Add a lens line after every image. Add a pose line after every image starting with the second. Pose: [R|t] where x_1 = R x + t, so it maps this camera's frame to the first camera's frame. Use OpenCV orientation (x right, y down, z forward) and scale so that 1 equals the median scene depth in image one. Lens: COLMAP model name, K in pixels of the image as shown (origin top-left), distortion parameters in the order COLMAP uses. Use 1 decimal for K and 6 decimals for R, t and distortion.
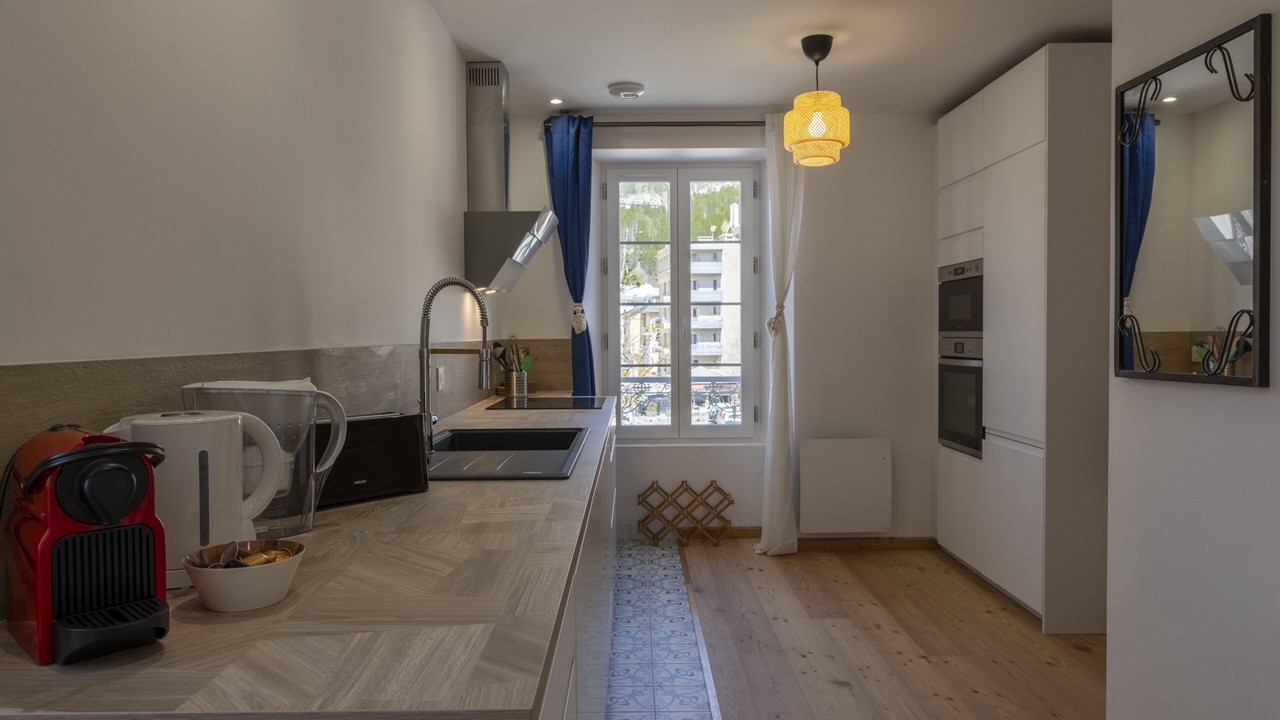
lens RADIAL K [[500.0, 0, 637.9], [0, 500.0, 359.4], [0, 0, 1]] dist [0.001059, -0.000106]
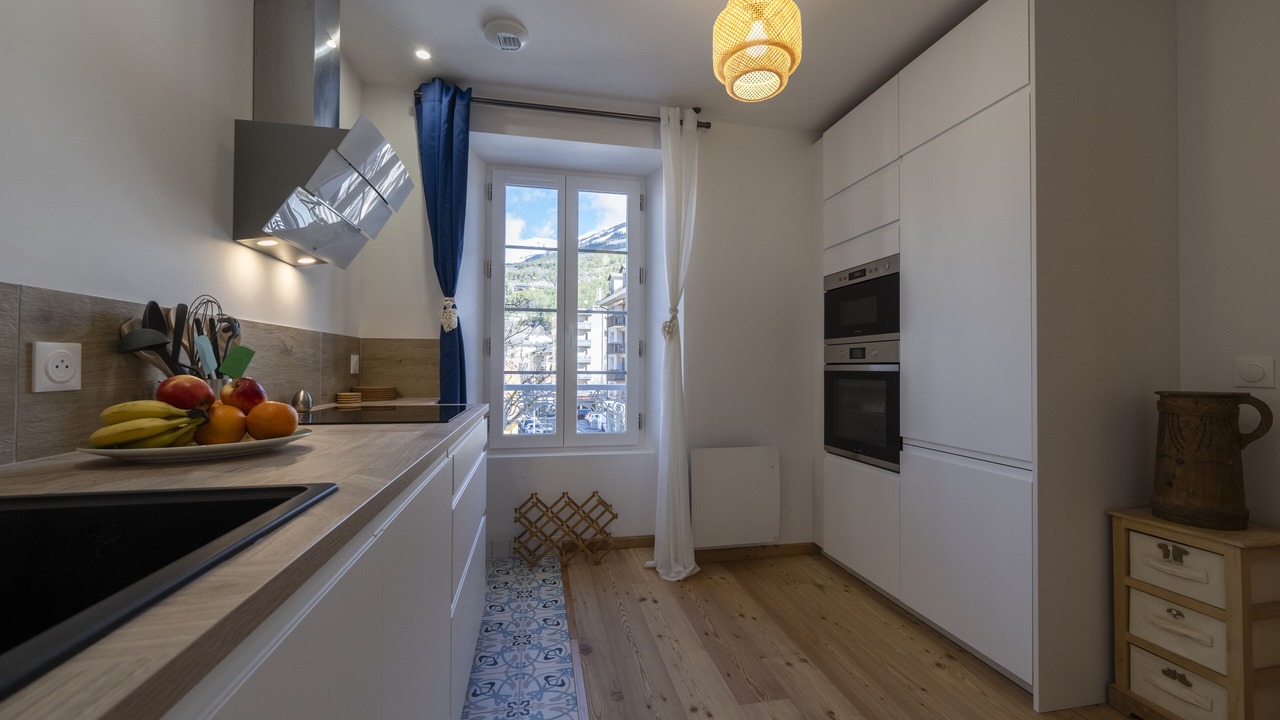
lens RADIAL K [[500.0, 0, 637.9], [0, 500.0, 359.4], [0, 0, 1]] dist [0.001059, -0.000106]
pose [[0.974181, 0.016223, 0.225185, 0.008072], [-0.012730, 0.999775, -0.016957, 0.007179], [-0.225410, 0.013653, 0.974168, 0.105872]]
